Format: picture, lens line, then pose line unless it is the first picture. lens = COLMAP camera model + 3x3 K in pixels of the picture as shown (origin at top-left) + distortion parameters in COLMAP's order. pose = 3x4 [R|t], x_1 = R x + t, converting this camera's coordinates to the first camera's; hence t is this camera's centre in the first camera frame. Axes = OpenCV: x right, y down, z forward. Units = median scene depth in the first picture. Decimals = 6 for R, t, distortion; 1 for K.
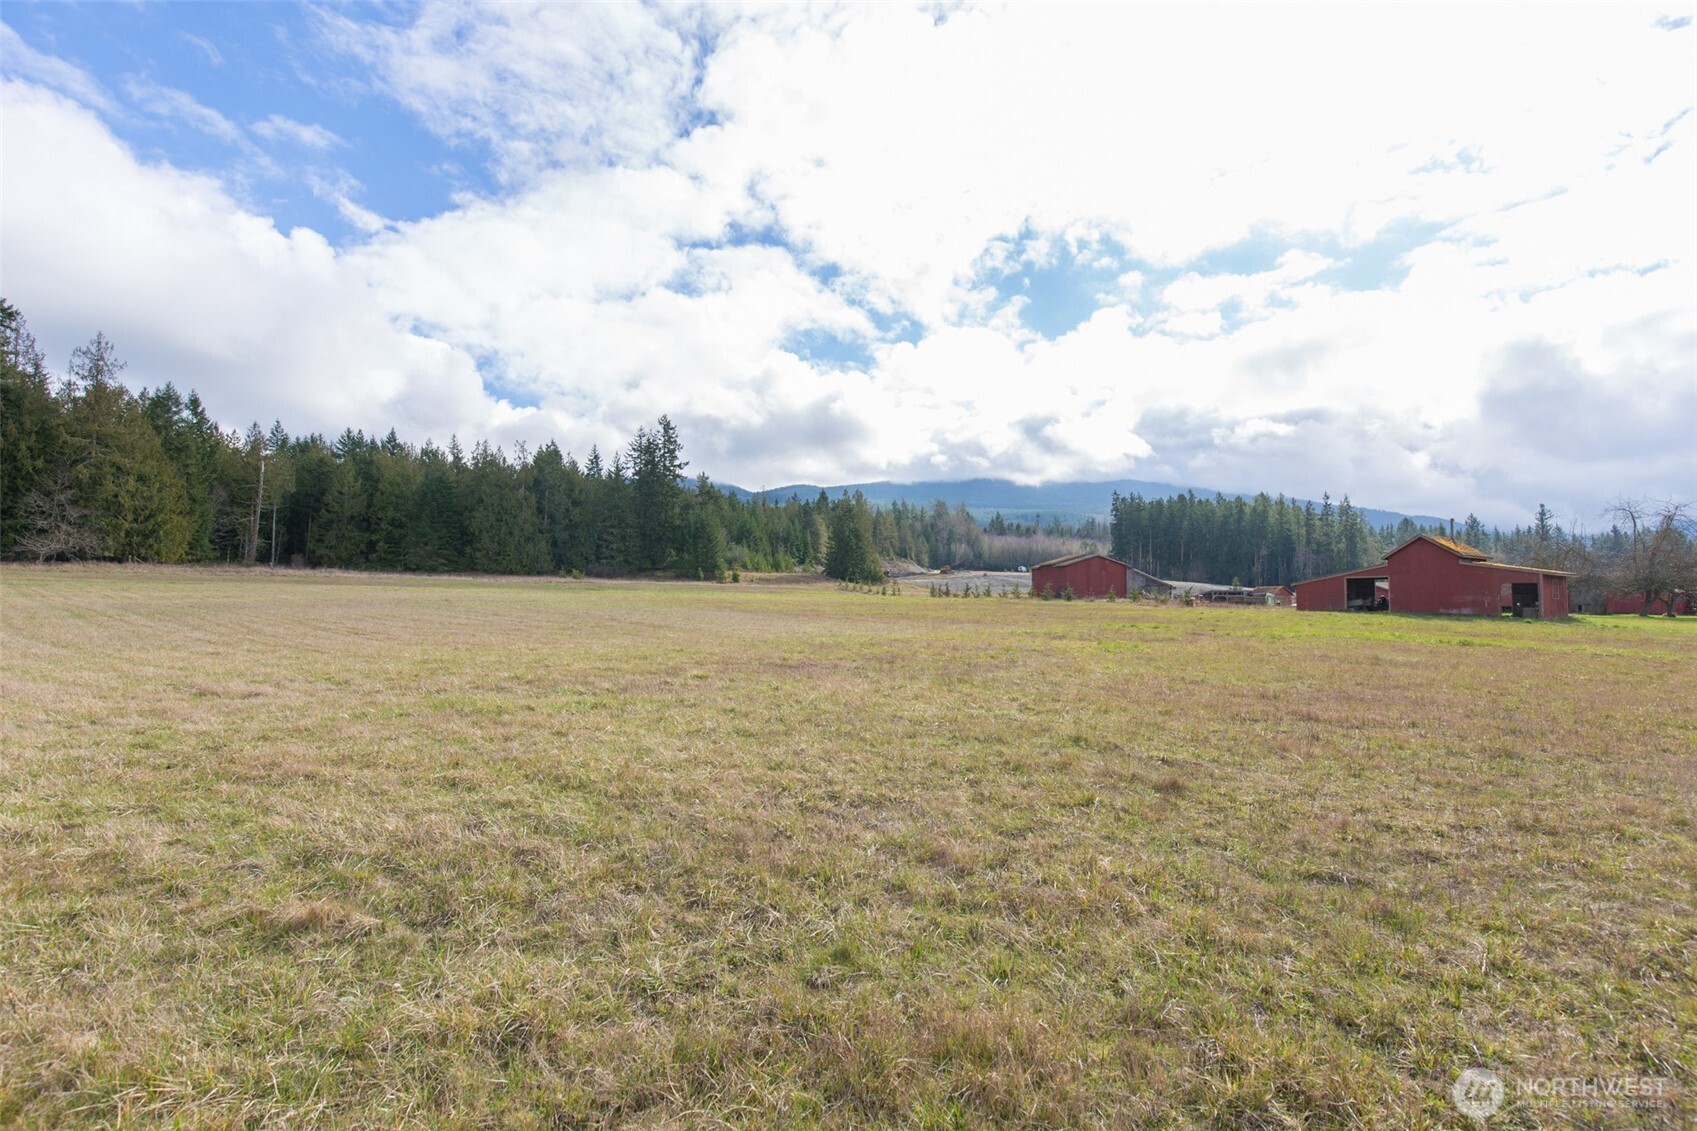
lens RADIAL K [[765.1, 0, 846.1], [0, 765.1, 560.6], [0, 0, 1]] dist [0.033798, -0.022371]
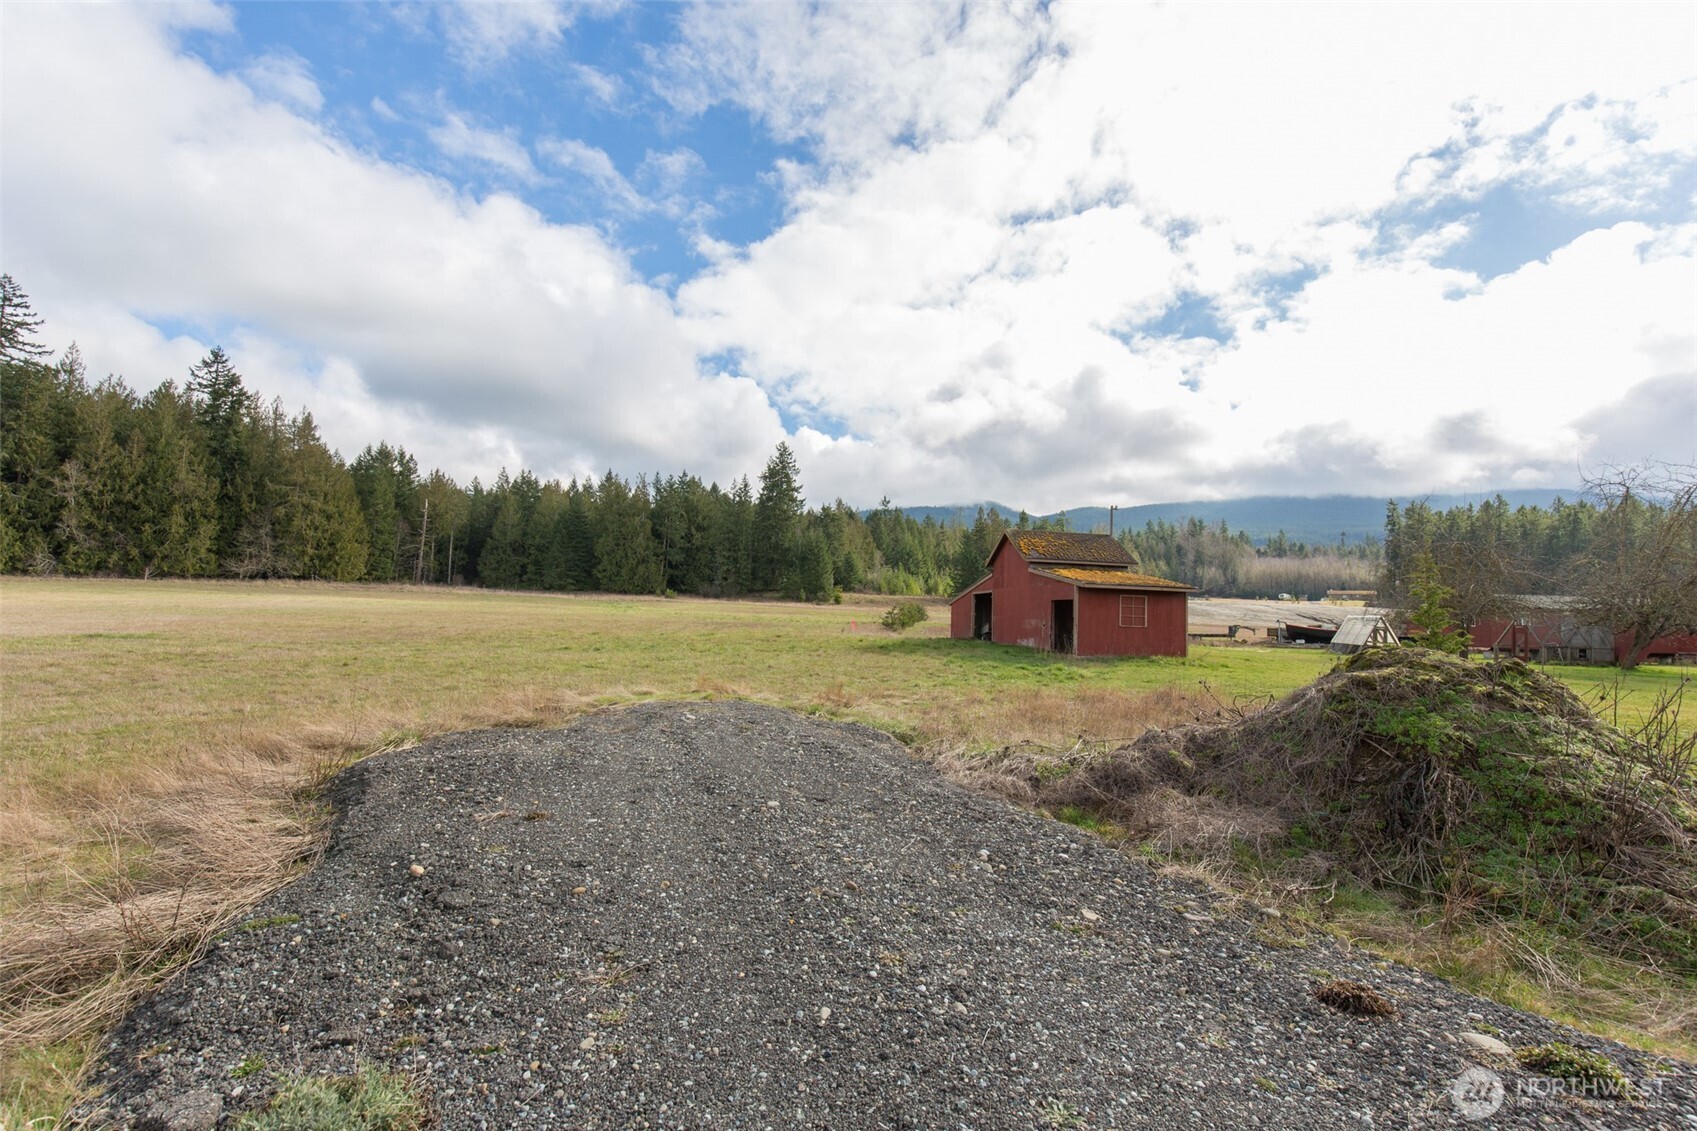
lens RADIAL K [[746.3, 0, 844.2], [0, 746.3, 573.6], [0, 0, 1]] dist [0.012648, -0.009458]
pose [[0.928983, -0.002260, -0.370115, 0.261306], [-0.004618, 0.999833, -0.017695, 0.007131], [0.370093, 0.018148, 0.928817, 0.122115]]
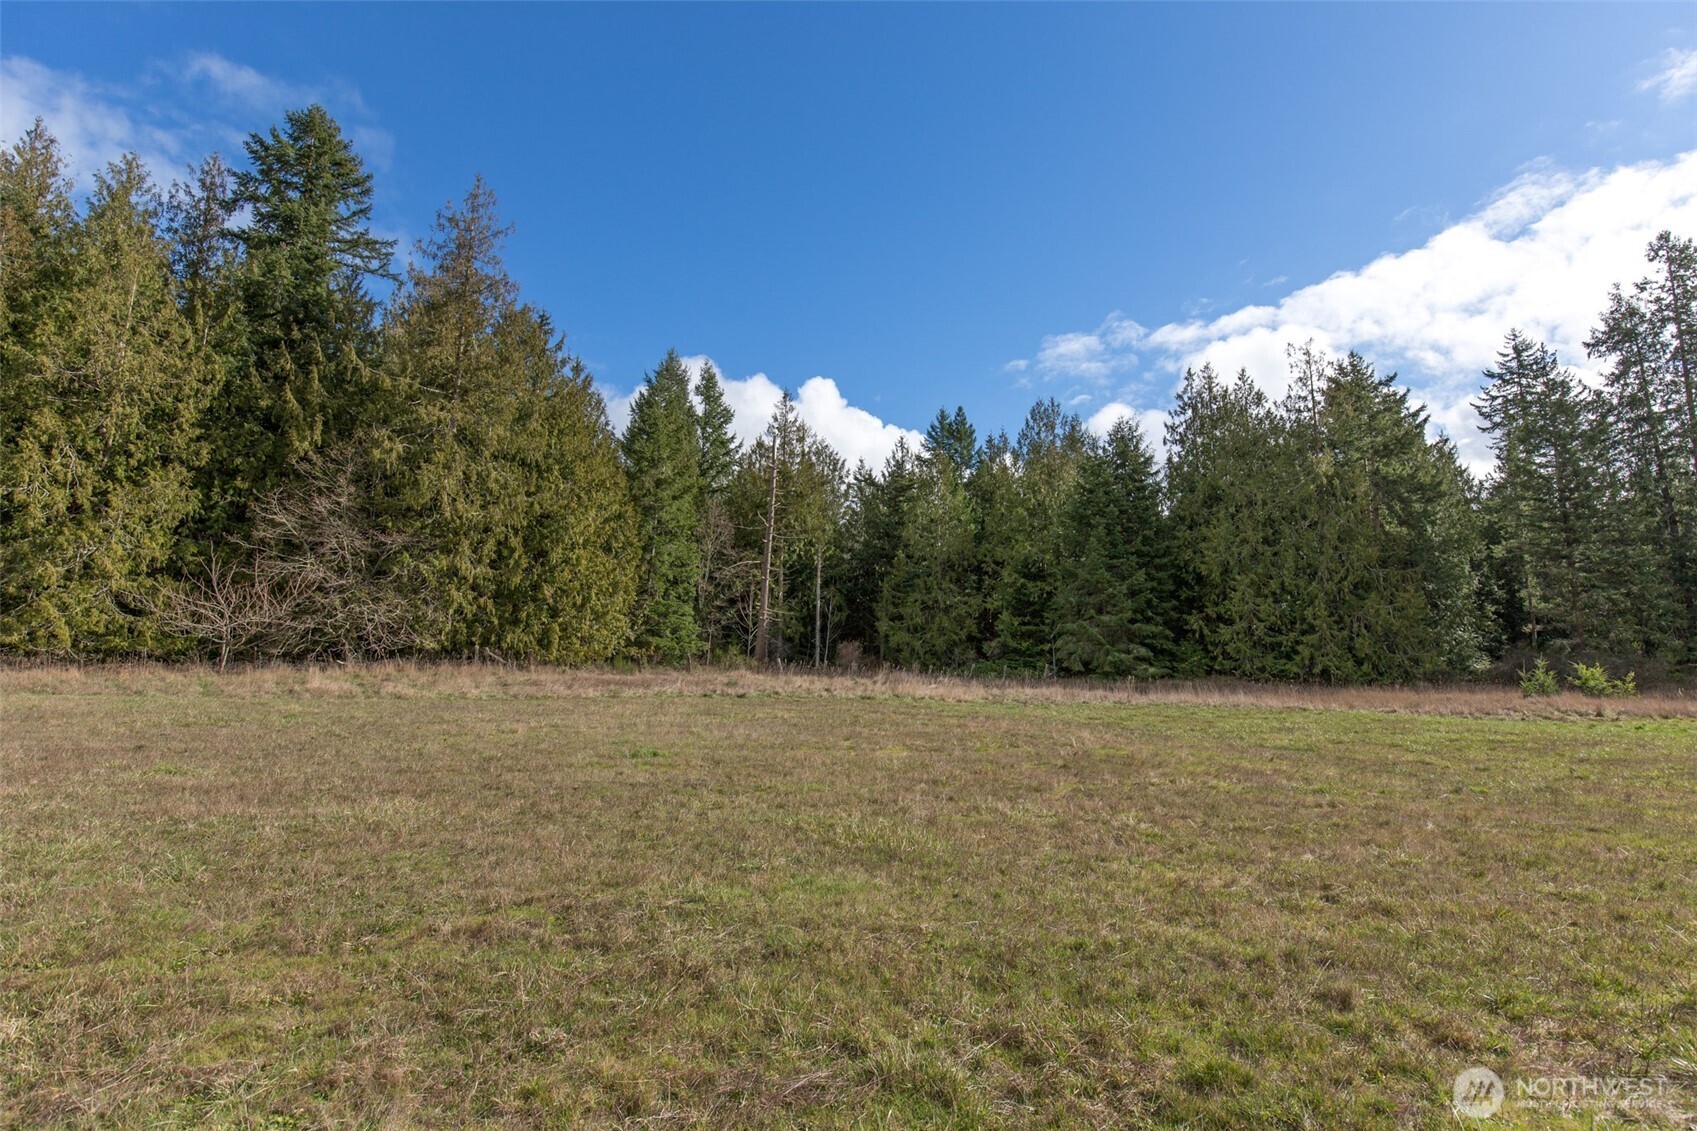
lens RADIAL K [[802.4, 0, 848.5], [0, 802.4, 565.5], [0, 0, 1]] dist [0.022090, -0.020577]
pose [[0.748489, -0.103722, -0.654985, -0.359698], [0.021265, 0.990939, -0.132622, 0.008715], [0.662806, 0.085338, 0.743913, 0.586916]]
